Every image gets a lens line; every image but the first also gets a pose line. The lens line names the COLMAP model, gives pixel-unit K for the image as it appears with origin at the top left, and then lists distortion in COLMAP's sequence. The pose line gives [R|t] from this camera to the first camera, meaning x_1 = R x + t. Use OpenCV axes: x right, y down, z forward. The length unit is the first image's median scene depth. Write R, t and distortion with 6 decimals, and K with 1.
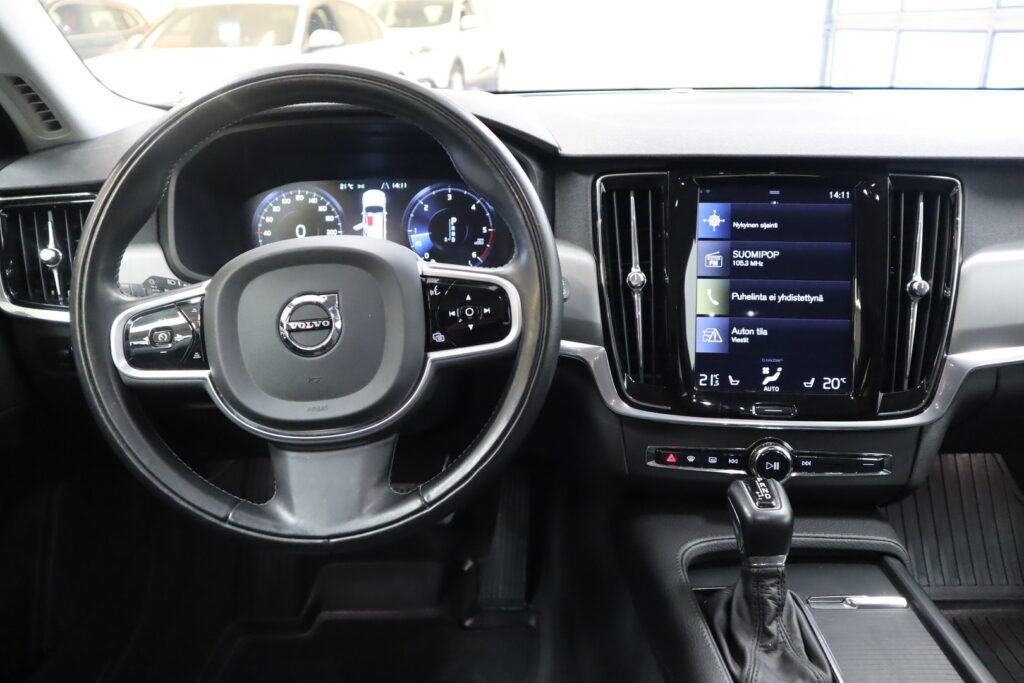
lens RADIAL K [[859.6, 0, 512.0], [0, 859.6, 341.5], [0, 0, 1]] dist [-0.090425, 0.137064]
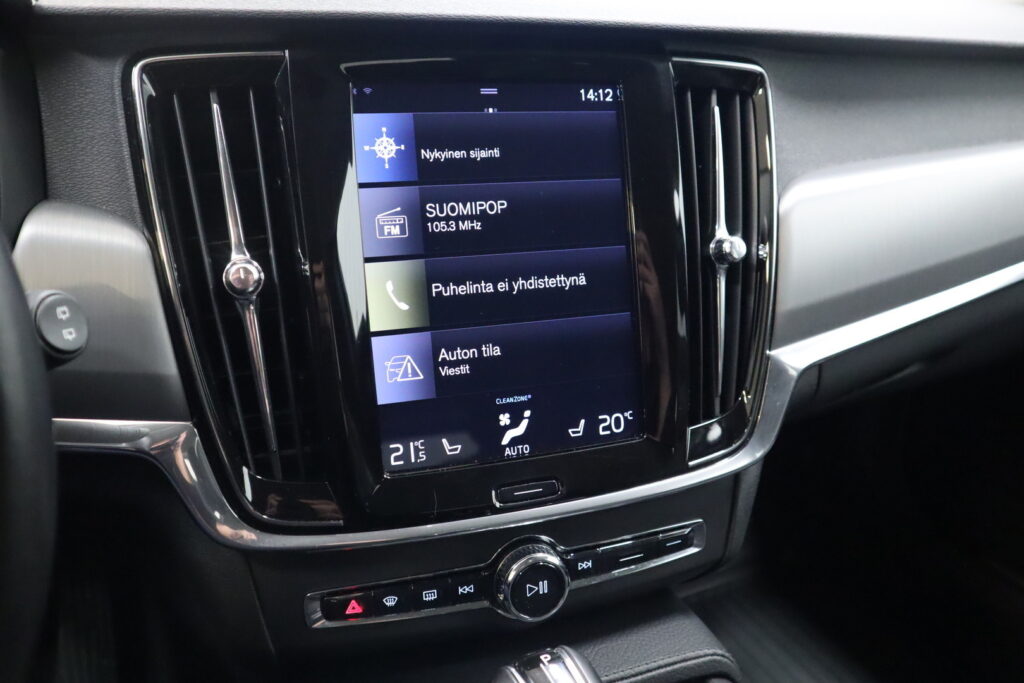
lens RADIAL K [[859.6, 0, 512.0], [0, 859.6, 341.5], [0, 0, 1]] dist [-0.090425, 0.137064]
pose [[0.893867, -0.124632, 0.430661, 0.068760], [0.093382, 0.991273, 0.093051, -0.066797], [-0.438500, -0.042959, 0.897704, 0.501056]]
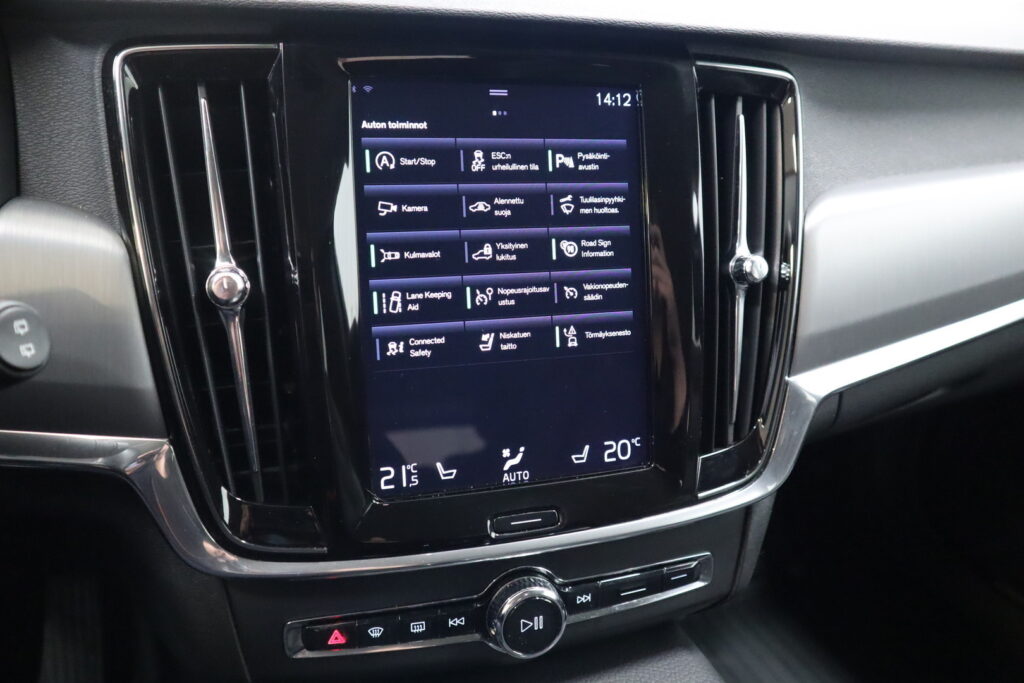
lens RADIAL K [[859.6, 0, 512.0], [0, 859.6, 341.5], [0, 0, 1]] dist [-0.090425, 0.137064]
pose [[0.903322, -0.099148, 0.417347, 0.090357], [0.060930, 0.992714, 0.103956, -0.080929], [-0.424613, -0.068477, 0.902782, 0.530725]]
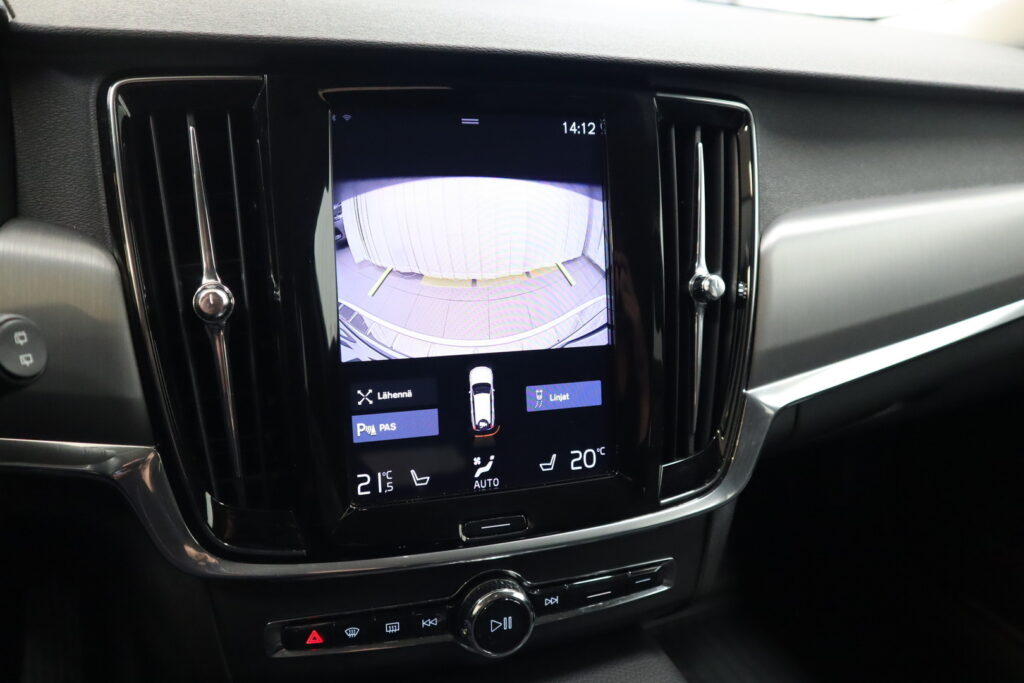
lens RADIAL K [[859.6, 0, 512.0], [0, 859.6, 341.5], [0, 0, 1]] dist [-0.090425, 0.137064]
pose [[0.895054, -0.087691, 0.437252, 0.084484], [0.058261, 0.995067, 0.080301, -0.078833], [-0.442136, -0.046399, 0.895747, 0.499660]]
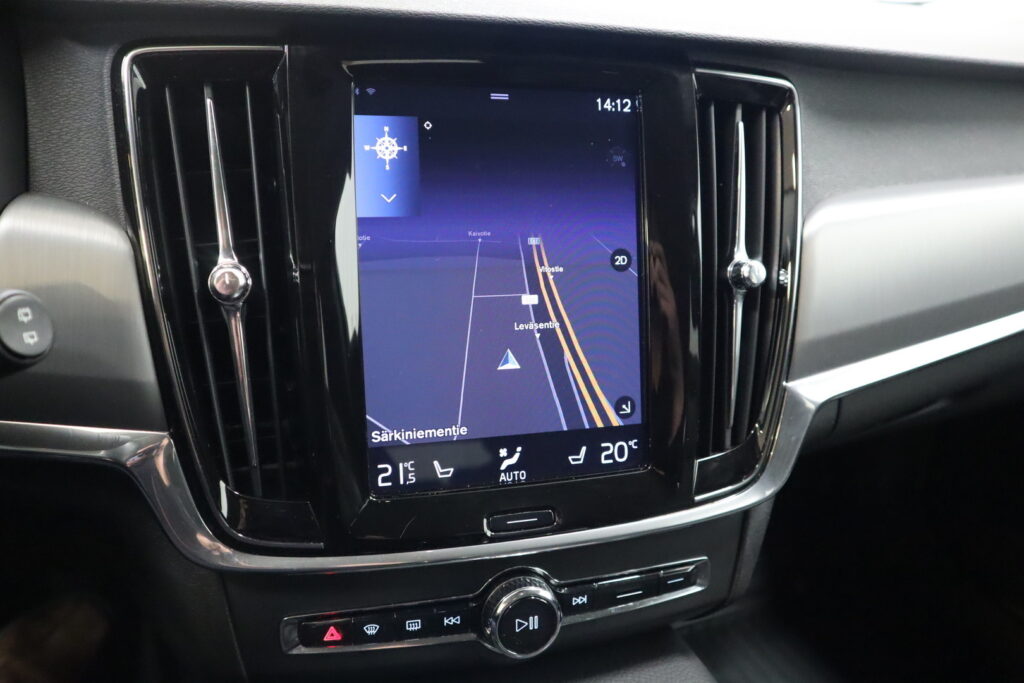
lens RADIAL K [[859.6, 0, 512.0], [0, 859.6, 341.5], [0, 0, 1]] dist [-0.090425, 0.137064]
pose [[0.909265, -0.080627, 0.408335, 0.093866], [0.050927, 0.995238, 0.083111, -0.070916], [-0.413091, -0.054775, 0.909041, 0.522322]]
